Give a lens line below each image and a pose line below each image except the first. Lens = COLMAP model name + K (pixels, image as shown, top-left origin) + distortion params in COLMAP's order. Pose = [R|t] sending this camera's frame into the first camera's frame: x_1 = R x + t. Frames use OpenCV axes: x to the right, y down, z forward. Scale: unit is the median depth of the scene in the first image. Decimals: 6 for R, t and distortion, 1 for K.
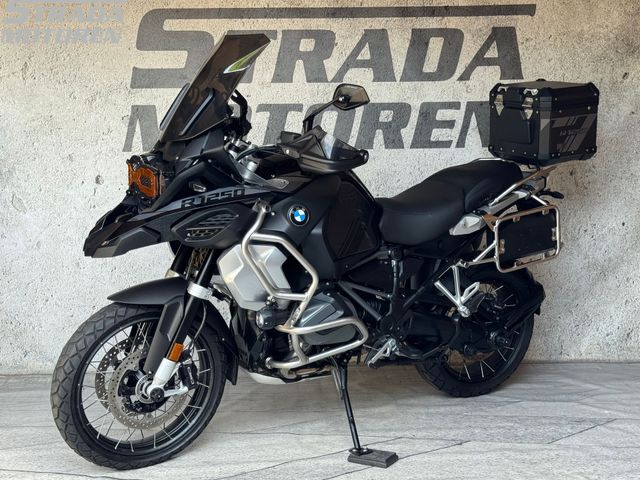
lens RADIAL K [[966.2, 0, 321.7], [0, 966.2, 242.7], [0, 0, 1]] dist [0.121167, 0.000000]
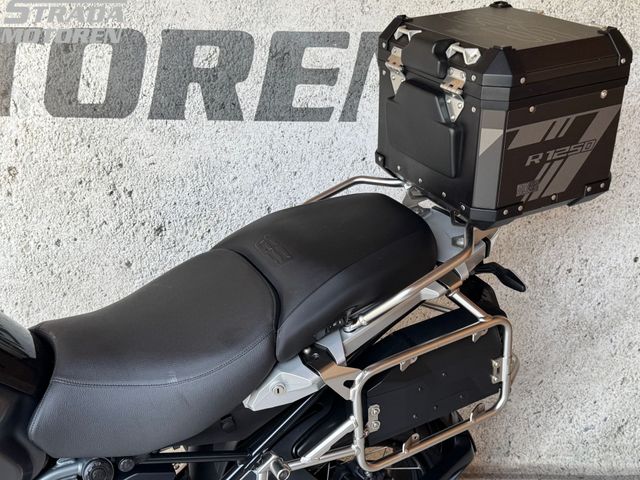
lens RADIAL K [[757.4, 0, 328.4], [0, 757.4, 264.8], [0, 0, 1]] dist [0.047724, 0.000000]
pose [[0.999131, 0.030204, -0.028720, 0.192107], [-0.021855, 0.966418, 0.256044, -0.168459], [0.035489, -0.255194, 0.966238, 0.756793]]
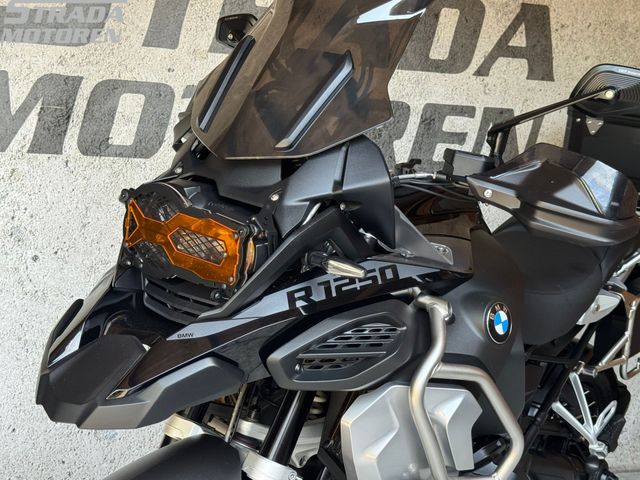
lens RADIAL K [[966.2, 0, 322.5], [0, 966.2, 240.9], [0, 0, 1]] dist [0.121167, 0.000000]
pose [[0.932584, 0.025821, 0.360029, -0.264047], [-0.027484, 0.999622, -0.000500, -0.061363], [-0.359906, -0.009429, 0.932941, 0.519460]]
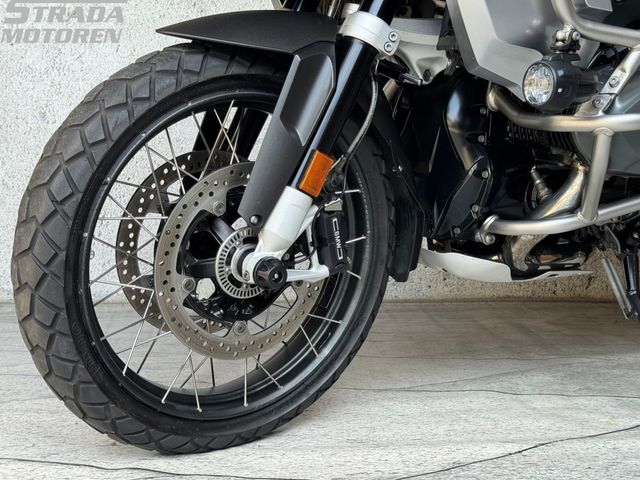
lens RADIAL K [[966.2, 0, 319.7], [0, 966.2, 251.9], [0, 0, 1]] dist [0.121167, 0.000000]
pose [[0.997369, 0.022547, 0.068895, -0.166739], [-0.021451, 0.999632, -0.016601, 0.145119], [-0.069244, 0.015080, 0.997486, 0.550592]]
